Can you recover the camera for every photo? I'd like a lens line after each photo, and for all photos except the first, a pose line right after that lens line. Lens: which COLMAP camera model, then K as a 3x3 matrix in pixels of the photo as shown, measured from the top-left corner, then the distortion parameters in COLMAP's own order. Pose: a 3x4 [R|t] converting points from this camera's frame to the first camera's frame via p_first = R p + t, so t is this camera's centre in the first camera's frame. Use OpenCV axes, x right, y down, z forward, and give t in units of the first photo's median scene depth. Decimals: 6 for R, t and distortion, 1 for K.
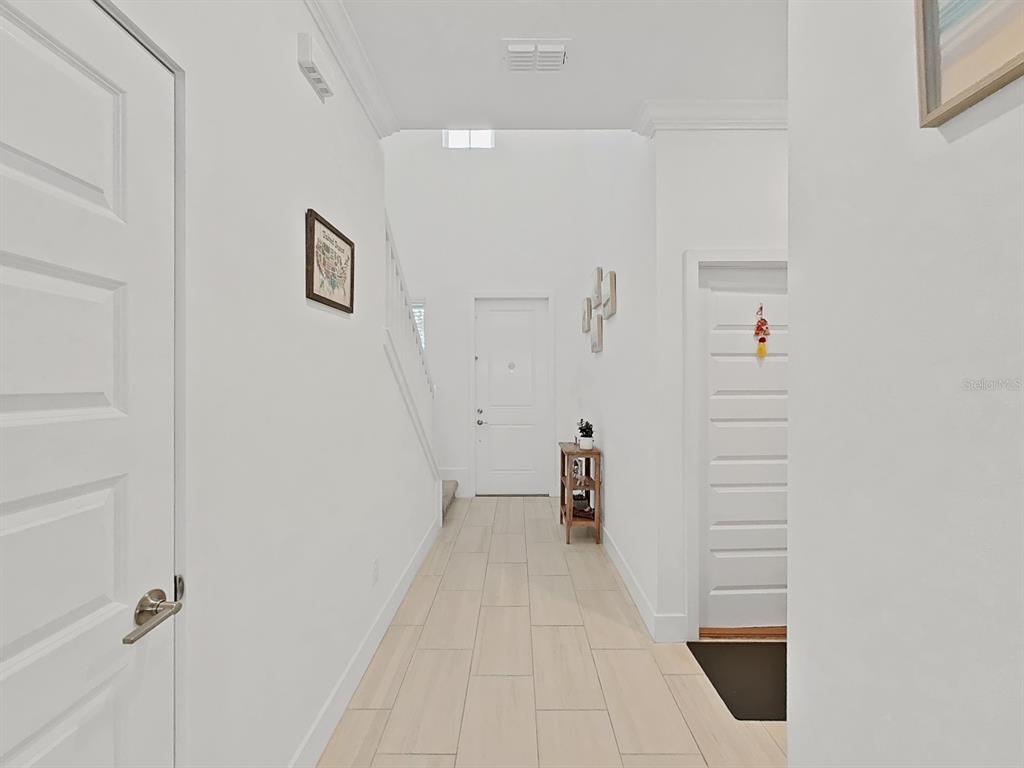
lens RADIAL K [[411.5, 0, 514.6], [0, 411.5, 379.6], [0, 0, 1]] dist [0.000775, -0.000052]
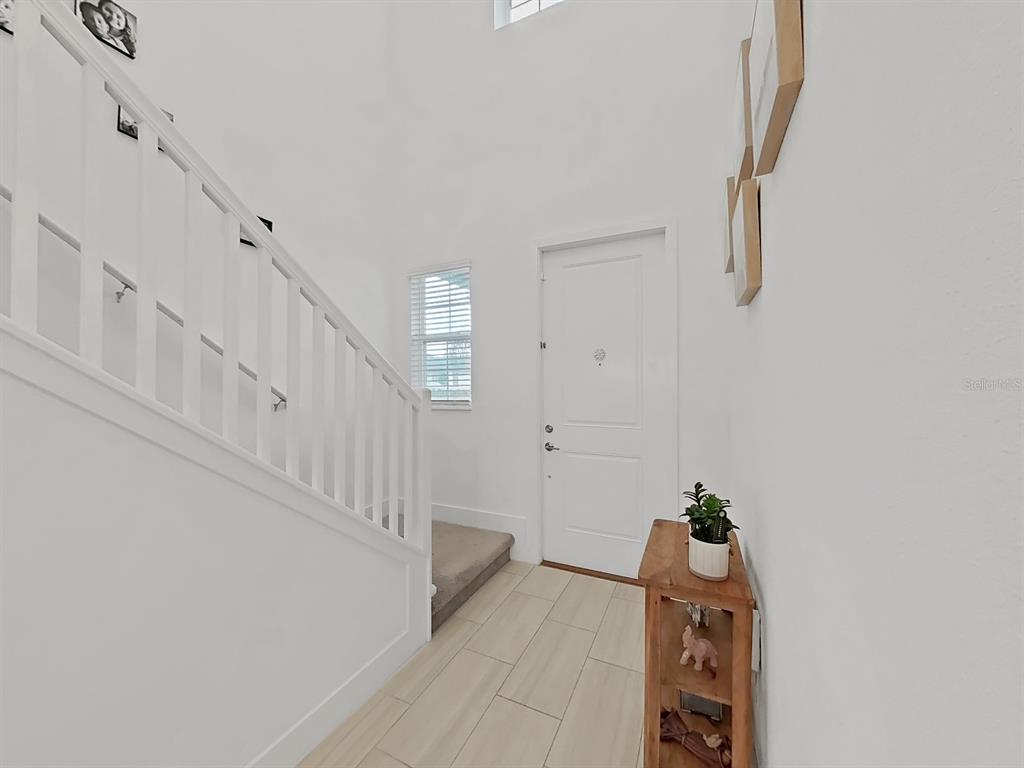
lens RADIAL K [[377.8, 0, 512.9], [0, 377.8, 383.1], [0, 0, 1]] dist [0.001835, -0.000448]
pose [[0.899131, 0.007597, -0.437613, 0.121173], [-0.000530, 0.999867, 0.016270, -0.003246], [0.437679, -0.014397, 0.899016, 0.464496]]
